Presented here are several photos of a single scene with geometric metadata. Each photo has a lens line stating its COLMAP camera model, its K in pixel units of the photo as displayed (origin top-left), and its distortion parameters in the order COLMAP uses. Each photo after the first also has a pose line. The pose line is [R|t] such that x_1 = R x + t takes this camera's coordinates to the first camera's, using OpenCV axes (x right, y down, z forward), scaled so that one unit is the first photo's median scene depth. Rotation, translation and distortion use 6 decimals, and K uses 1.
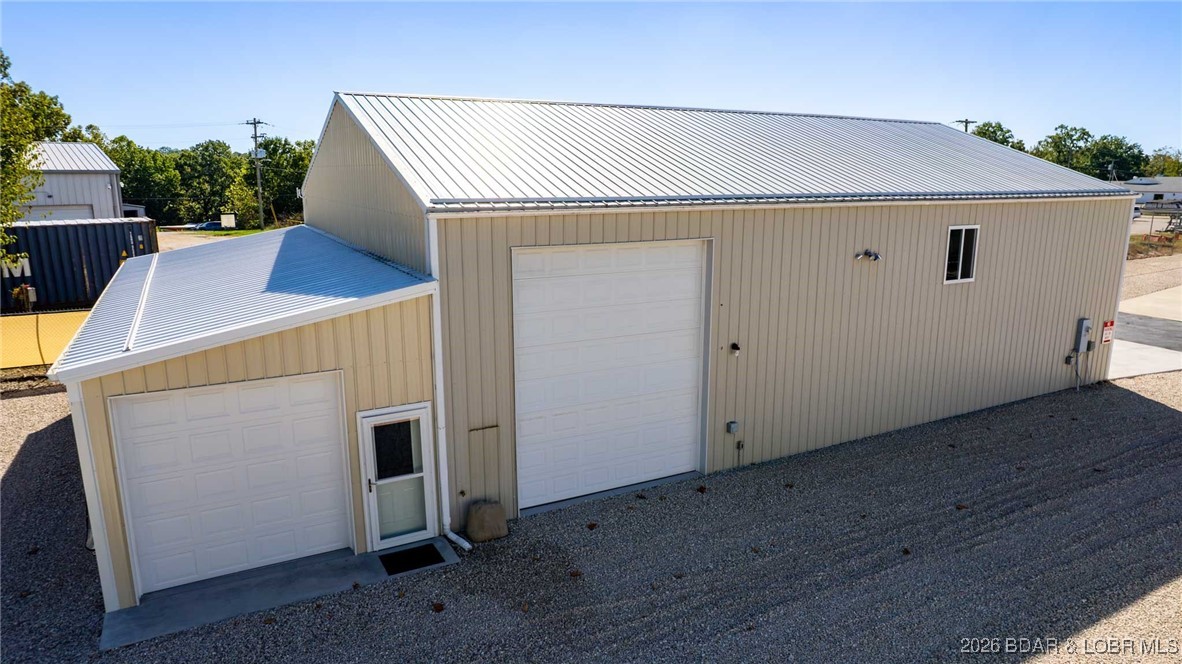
lens RADIAL K [[752.7, 0, 594.9], [0, 752.7, 337.0], [0, 0, 1]] dist [-0.077056, 0.074318]
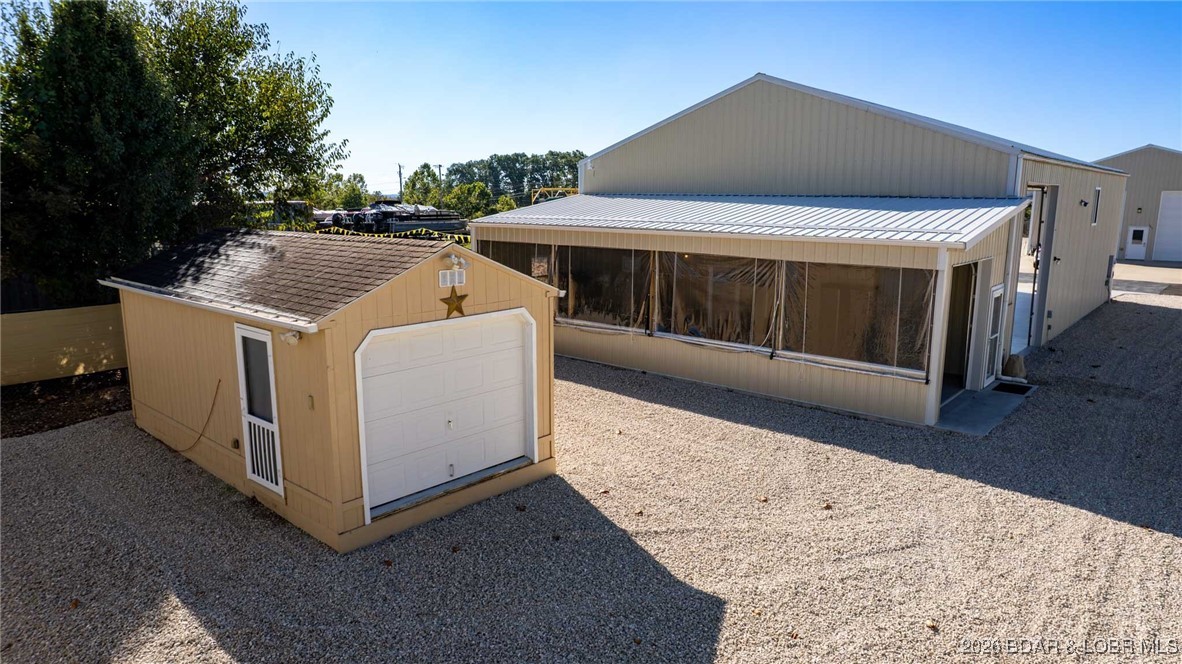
lens RADIAL K [[752.7, 0, 594.9], [0, 752.7, 337.0], [0, 0, 1]] dist [-0.077056, 0.074318]
pose [[0.936025, -0.062561, 0.346329, -1.148562], [0.073559, 0.997116, -0.018689, 0.123009], [-0.344161, 0.042969, 0.937927, -0.071096]]
